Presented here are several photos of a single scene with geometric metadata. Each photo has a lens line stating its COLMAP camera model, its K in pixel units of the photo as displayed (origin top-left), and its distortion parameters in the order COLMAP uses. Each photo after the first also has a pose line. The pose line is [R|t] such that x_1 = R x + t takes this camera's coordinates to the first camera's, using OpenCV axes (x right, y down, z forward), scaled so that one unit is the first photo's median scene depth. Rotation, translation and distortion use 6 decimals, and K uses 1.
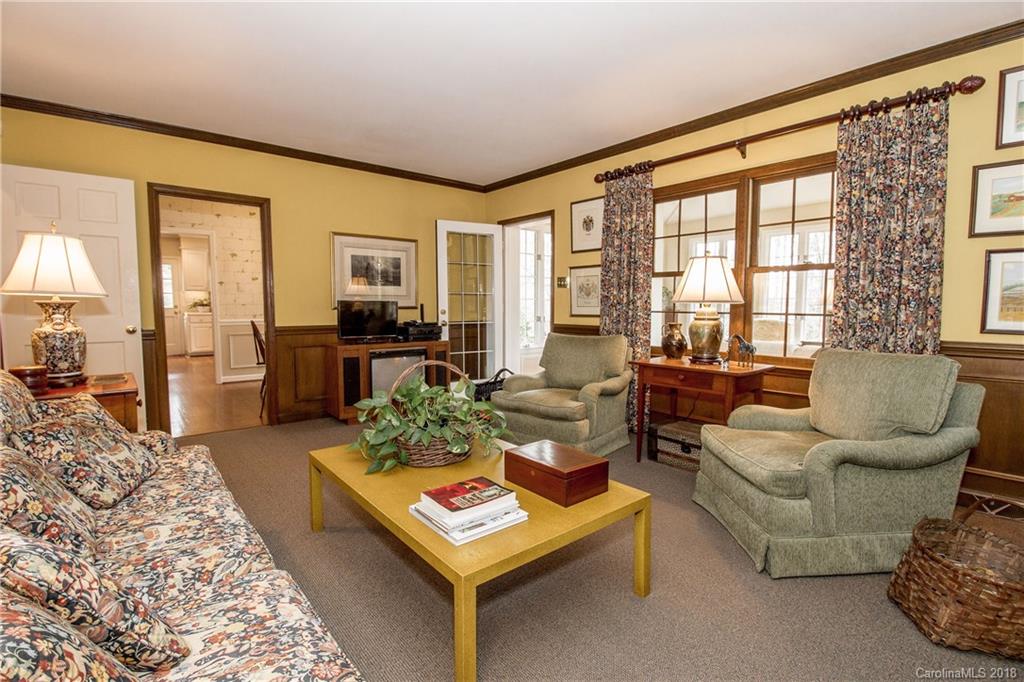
lens RADIAL K [[480.2, 0, 508.4], [0, 480.2, 330.9], [0, 0, 1]] dist [-0.003123, -0.001657]
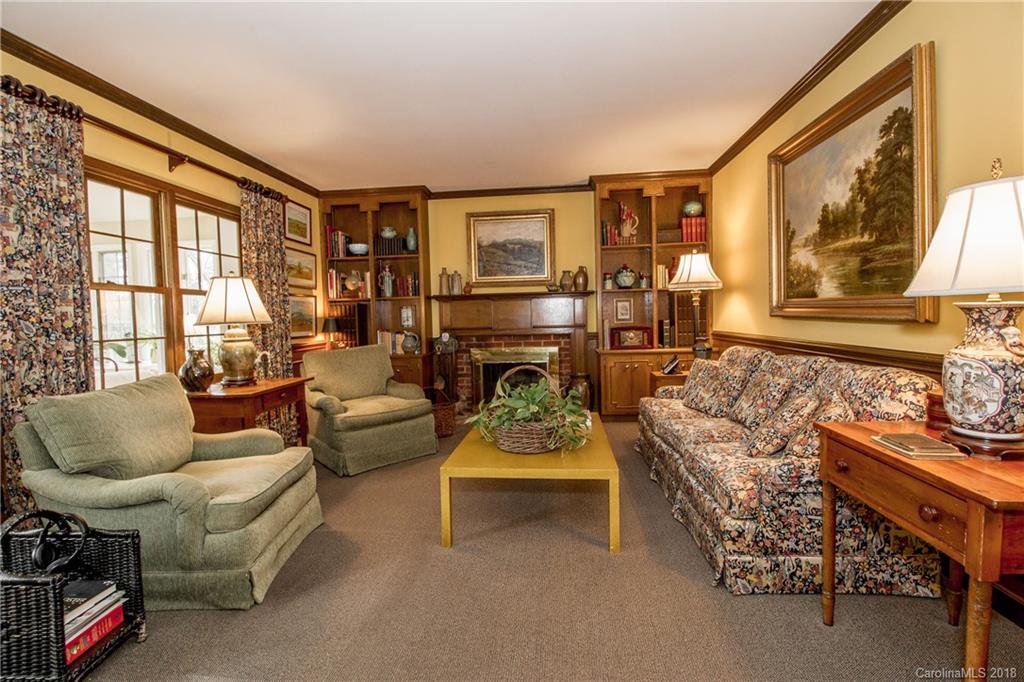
lens RADIAL K [[480.2, 0, 508.4], [0, 480.2, 330.9], [0, 0, 1]] dist [-0.003123, -0.001657]
pose [[-0.704953, -0.009353, 0.709193, -0.641094], [0.070587, 0.994024, 0.083275, -0.081012], [-0.705733, 0.108764, -0.700079, 1.220556]]
